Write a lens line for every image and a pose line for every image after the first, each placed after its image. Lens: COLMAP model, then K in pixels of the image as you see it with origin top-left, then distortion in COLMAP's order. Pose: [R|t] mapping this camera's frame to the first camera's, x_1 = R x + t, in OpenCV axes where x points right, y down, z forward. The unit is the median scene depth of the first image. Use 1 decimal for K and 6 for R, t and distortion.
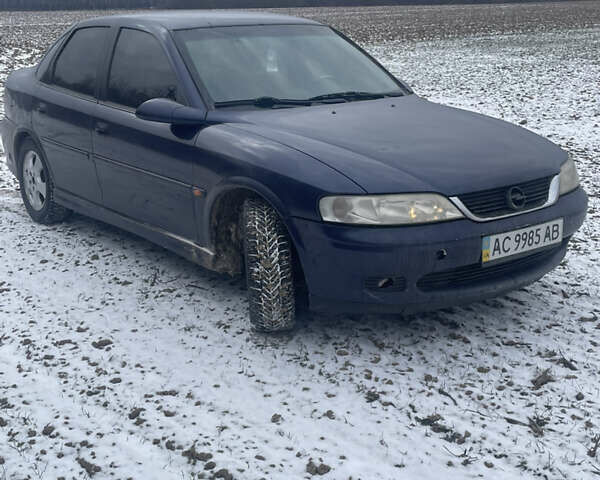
lens RADIAL K [[790.7, 0, 300.0], [0, 790.7, 240.0], [0, 0, 1]] dist [-0.005973, -0.023506]
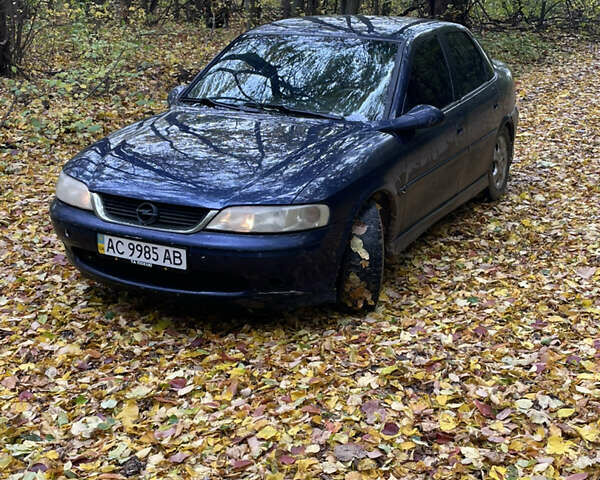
lens RADIAL K [[790.7, 0, 300.0], [0, 790.7, 240.0], [0, 0, 1]] dist [-0.005973, -0.023506]
pose [[0.485150, 0.302260, -0.820530, 1.310485], [-0.258050, 0.946057, 0.195924, -0.293645], [0.835488, 0.116685, 0.536977, 0.588179]]
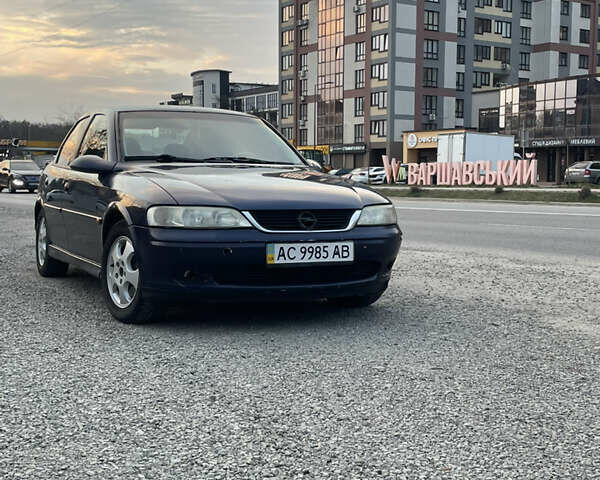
lens RADIAL K [[790.7, 0, 300.0], [0, 790.7, 240.0], [0, 0, 1]] dist [-0.005973, -0.023506]
pose [[0.984322, 0.043129, -0.171027, 0.482988], [-0.074944, 0.980030, -0.184184, 0.214416], [0.159668, 0.194114, 0.967898, -0.229483]]
